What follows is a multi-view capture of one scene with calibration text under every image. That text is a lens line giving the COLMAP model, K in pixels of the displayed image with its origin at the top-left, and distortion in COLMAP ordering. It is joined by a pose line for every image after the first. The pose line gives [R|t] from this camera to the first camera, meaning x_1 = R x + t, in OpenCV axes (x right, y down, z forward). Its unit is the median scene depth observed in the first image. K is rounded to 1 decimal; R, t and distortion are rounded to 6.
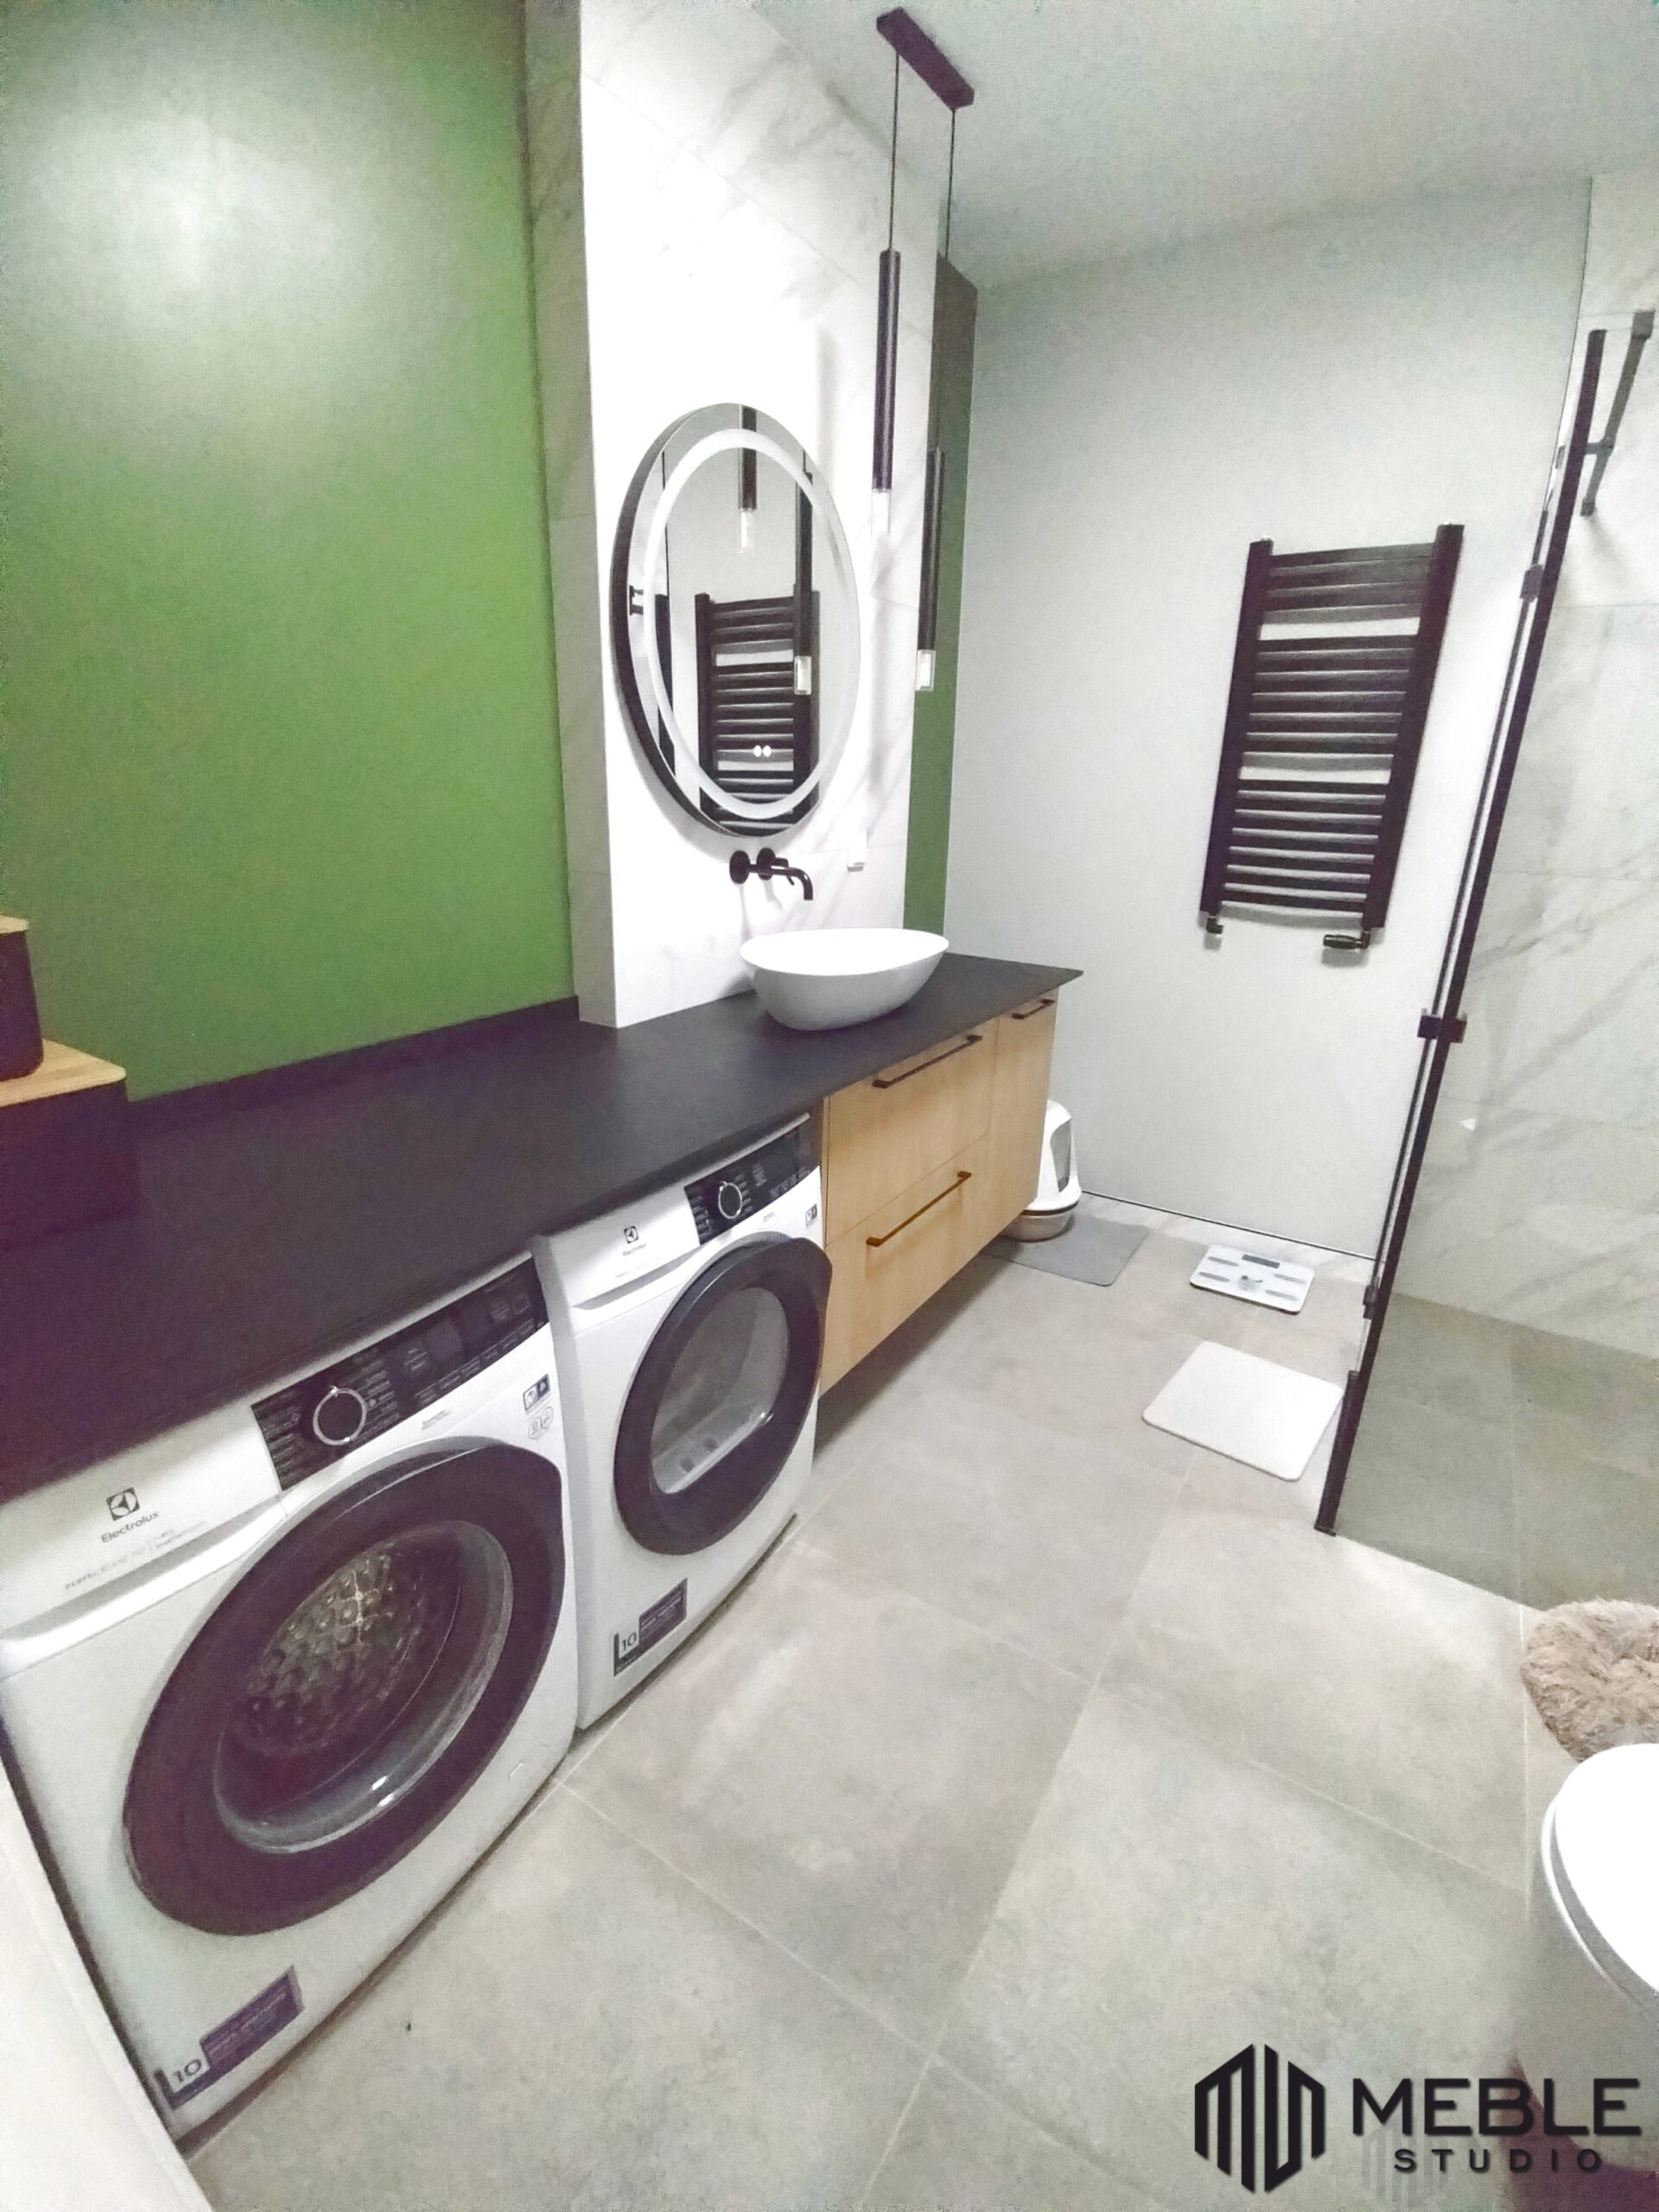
lens RADIAL K [[977.5, 0, 829.5], [0, 977.5, 1106.0], [0, 0, 1]] dist [-0.012307, -0.012687]
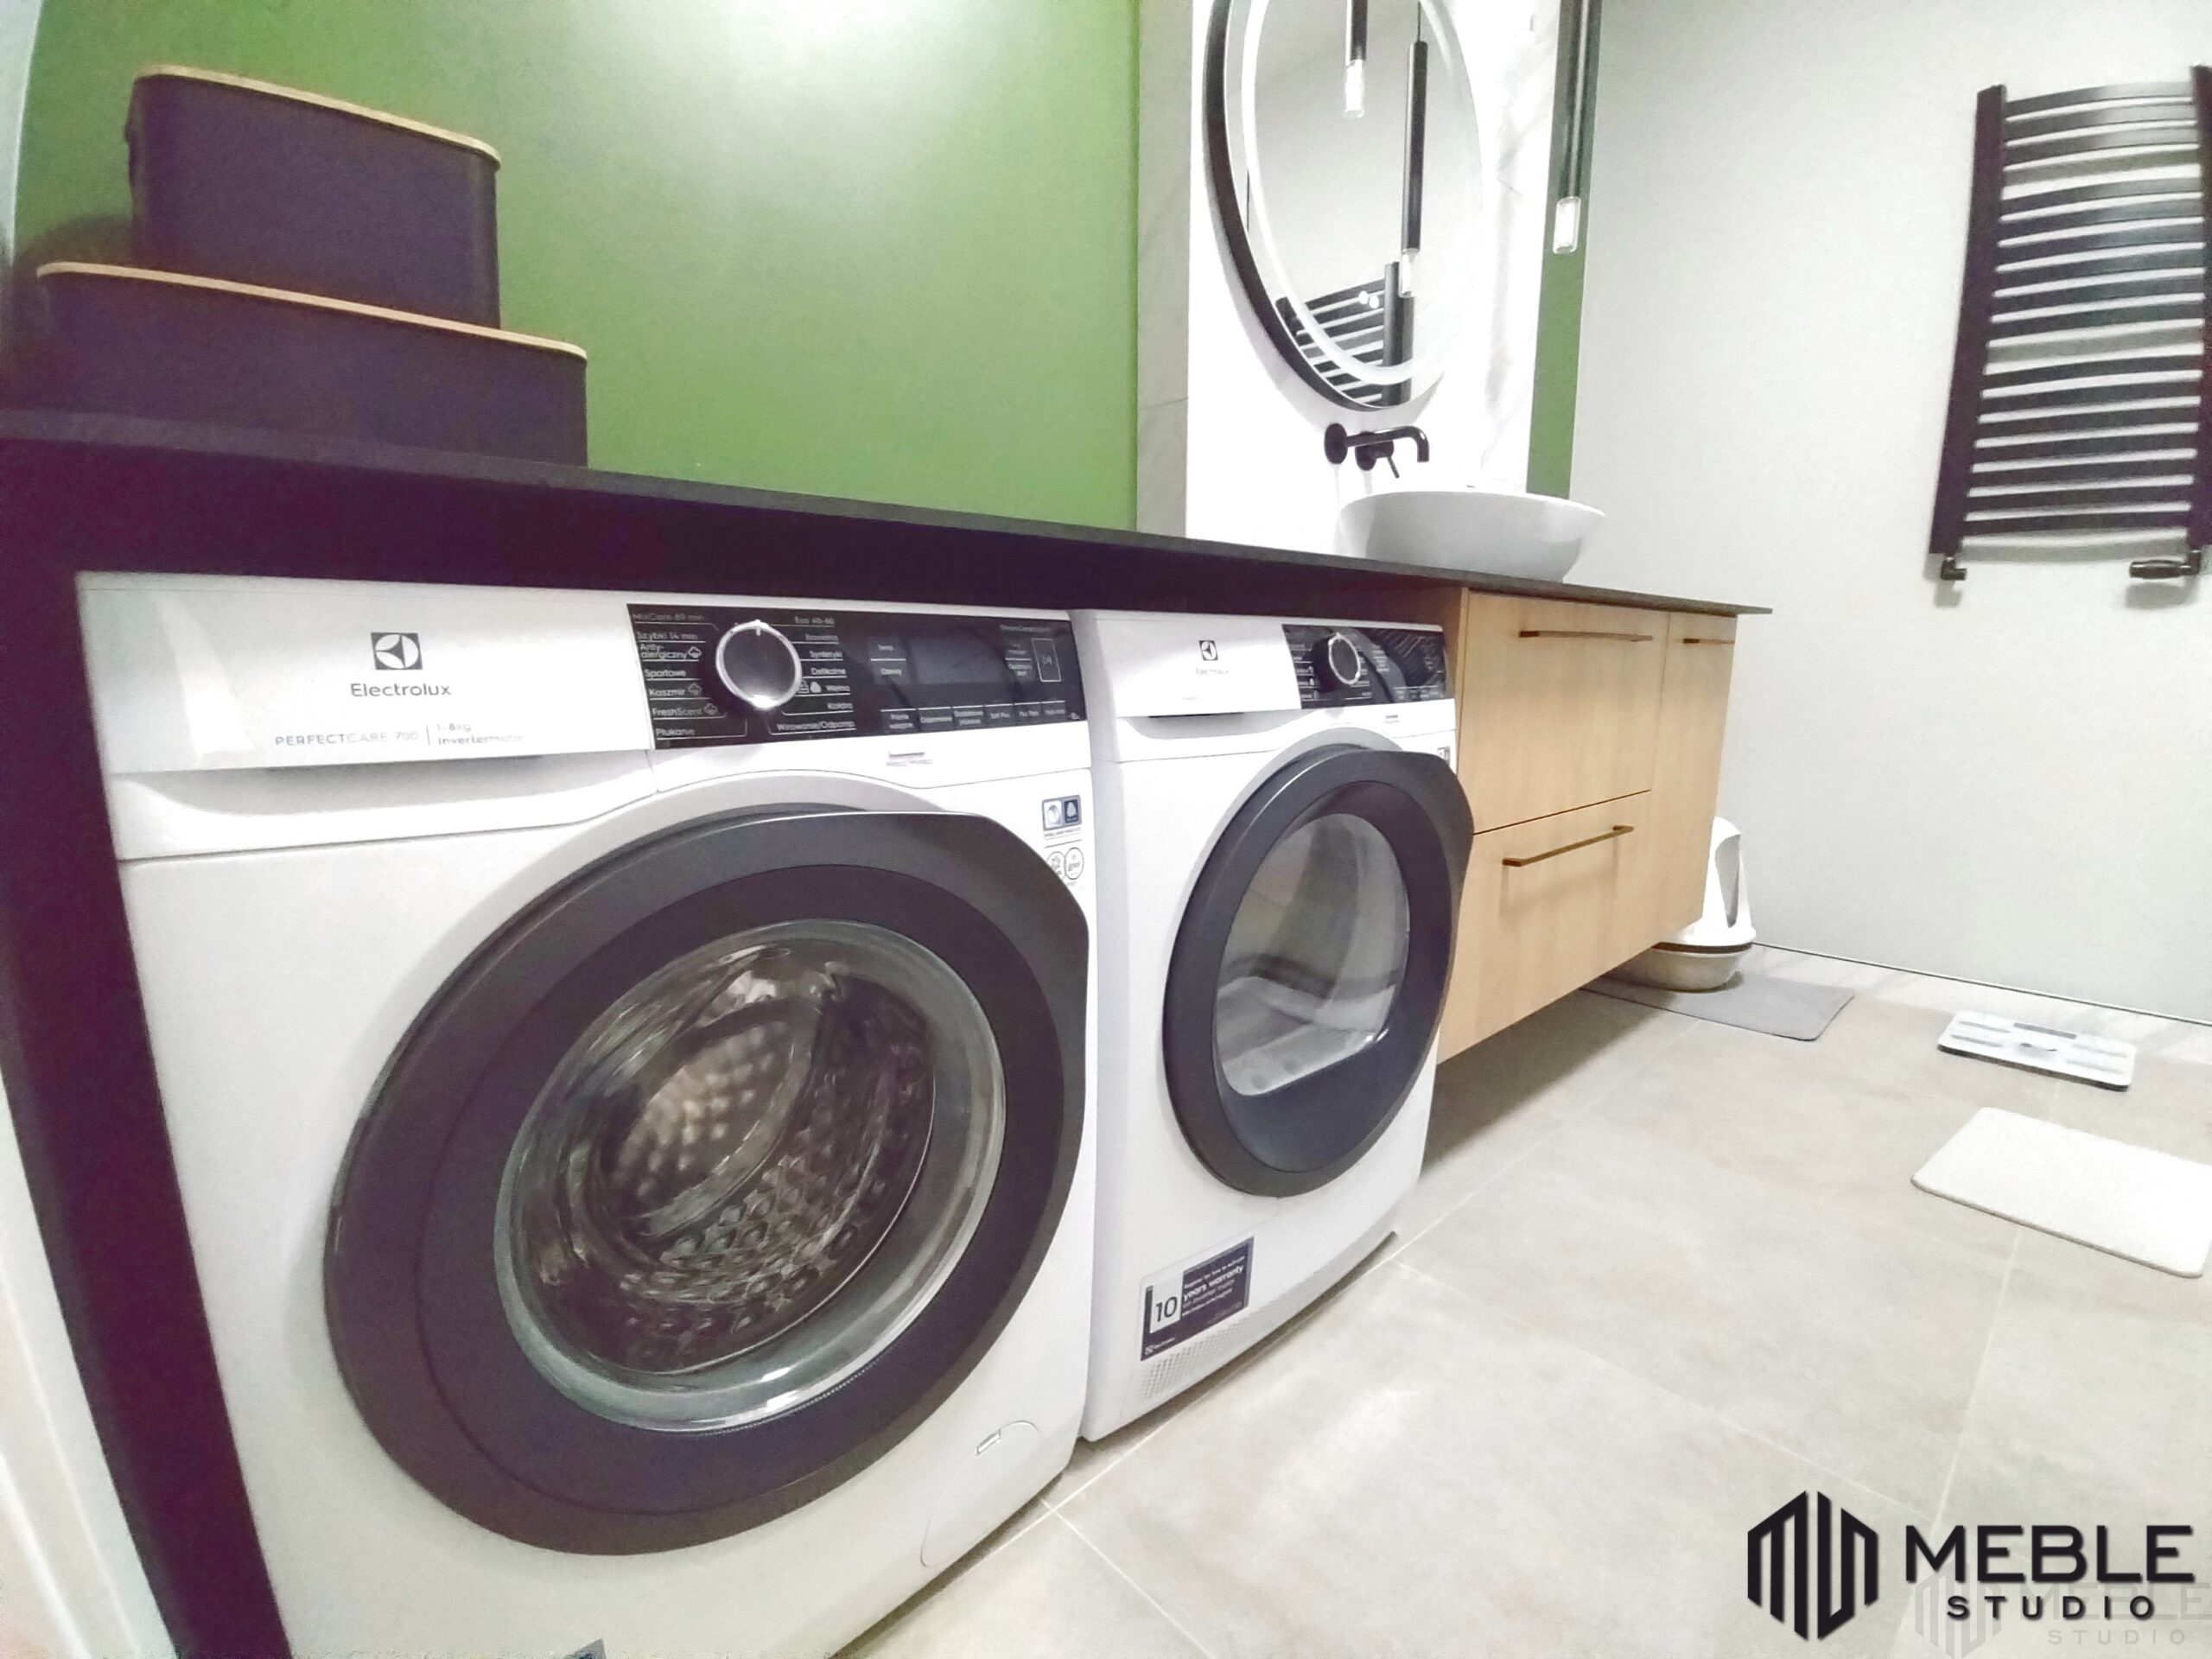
lens RADIAL K [[977.5, 0, 1115.1], [0, 977.5, 827.2], [0, 0, 1]] dist [-0.012307, -0.012687]
pose [[0.964371, 0.024350, -0.263430, -0.061897], [-0.060583, 0.989621, -0.130307, 0.273228], [0.257523, 0.141624, 0.955837, 0.259780]]
